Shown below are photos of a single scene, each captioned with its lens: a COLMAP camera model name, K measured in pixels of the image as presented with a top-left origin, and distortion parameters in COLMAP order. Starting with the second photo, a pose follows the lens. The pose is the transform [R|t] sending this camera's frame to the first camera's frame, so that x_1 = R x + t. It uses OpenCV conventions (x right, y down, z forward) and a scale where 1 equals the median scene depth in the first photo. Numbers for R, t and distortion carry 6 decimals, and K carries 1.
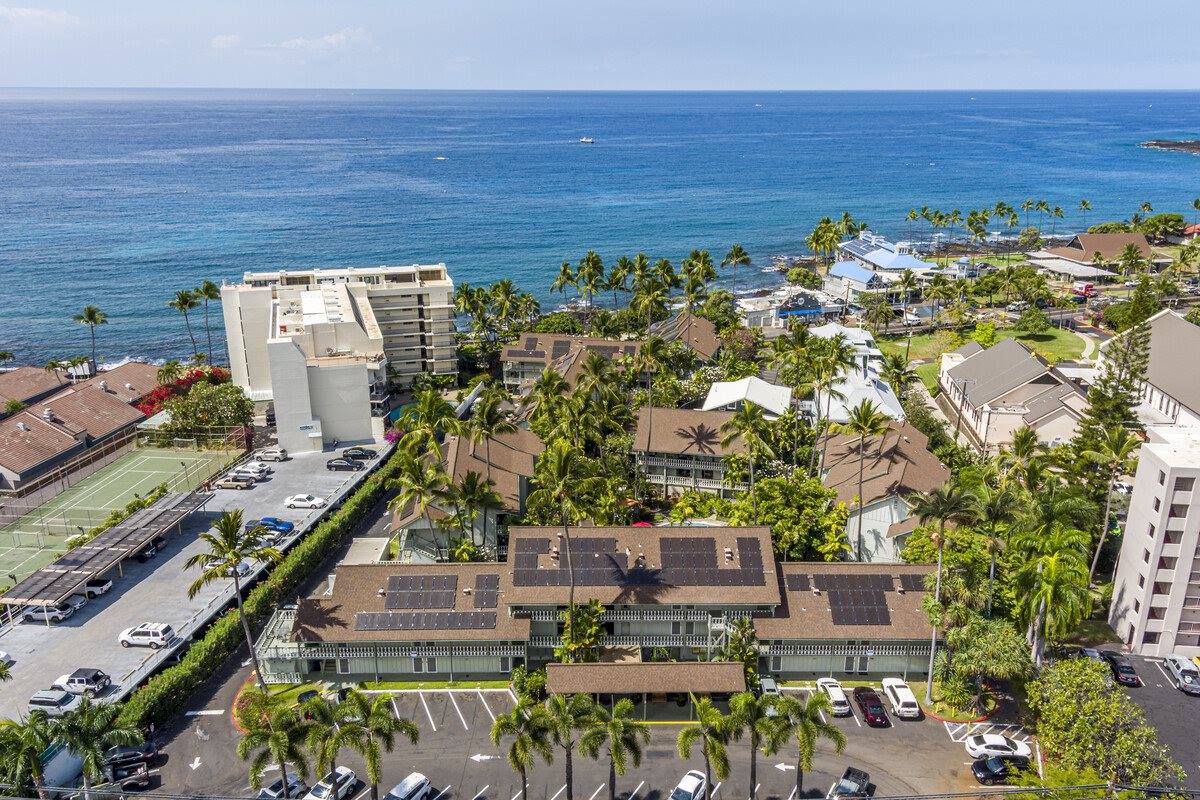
lens RADIAL K [[959.1, 0, 600.0], [0, 959.1, 400.0], [0, 0, 1]] dist [0.074207, -0.080844]
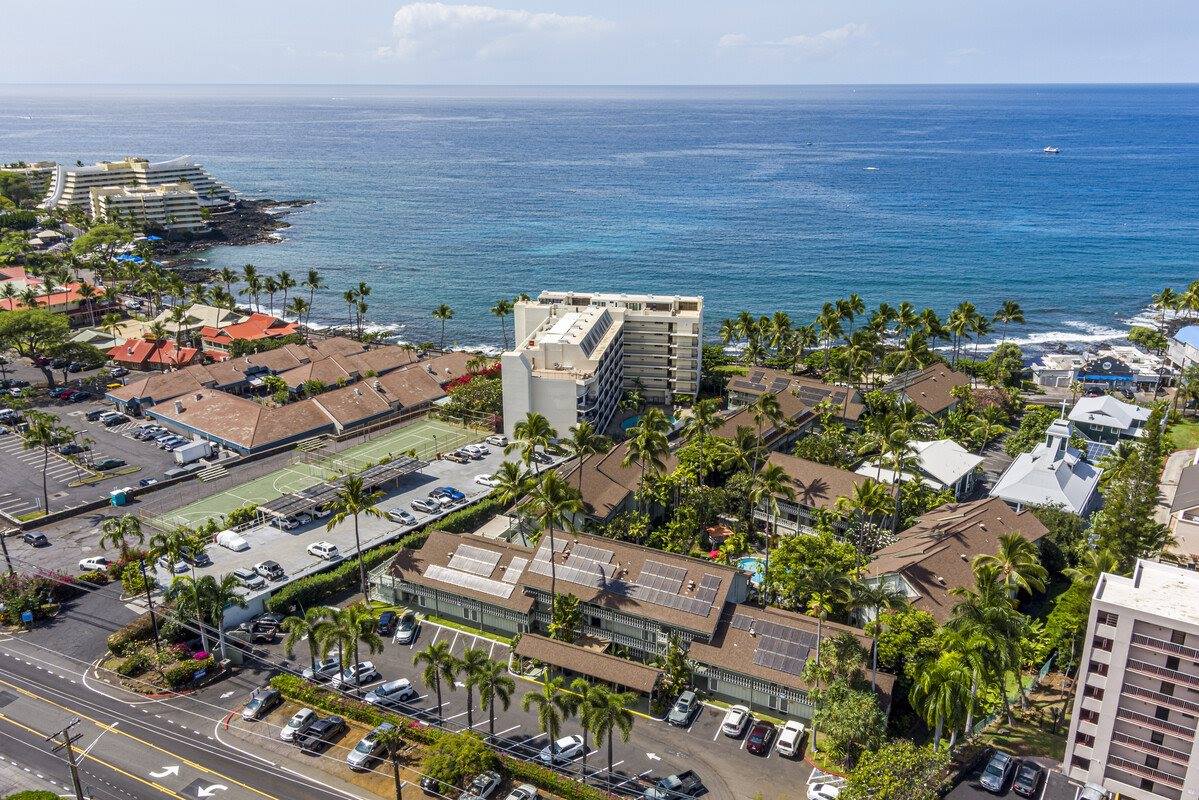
lens RADIAL K [[958.3, 0, 599.5], [0, 958.3, 400.0], [0, 0, 1]] dist [0.074207, -0.080844]
pose [[0.887992, 0.144121, -0.436692, 0.345083], [-0.141726, 0.989166, 0.038260, -0.067291], [0.437475, 0.027917, 0.898797, -0.099311]]
